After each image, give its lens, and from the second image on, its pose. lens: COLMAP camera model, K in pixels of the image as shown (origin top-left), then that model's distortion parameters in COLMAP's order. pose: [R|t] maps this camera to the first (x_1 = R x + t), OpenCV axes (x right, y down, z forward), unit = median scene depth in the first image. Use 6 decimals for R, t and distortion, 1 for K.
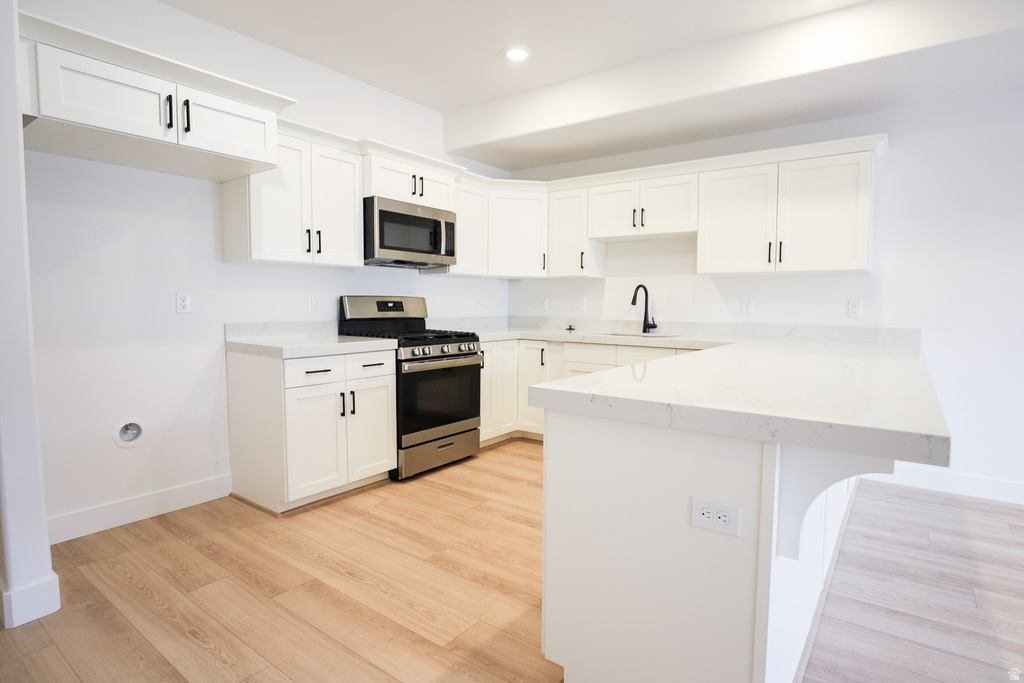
lens RADIAL K [[533.4, 0, 512.0], [0, 533.4, 341.5], [0, 0, 1]] dist [-0.048409, 0.018006]
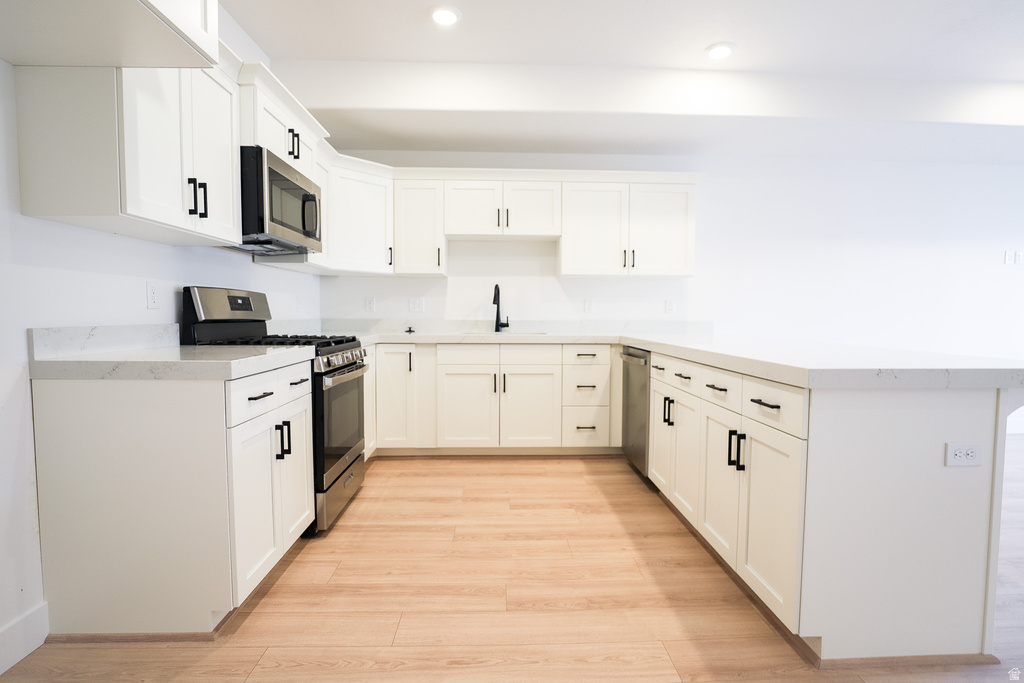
lens RADIAL K [[522.4, 0, 512.0], [0, 522.4, 341.5], [0, 0, 1]] dist [-0.043084, 0.016880]
pose [[0.780880, -0.037719, 0.623541, -0.442047], [0.046848, 0.998900, 0.001757, 0.001872], [-0.622922, 0.027840, 0.781788, 0.255305]]
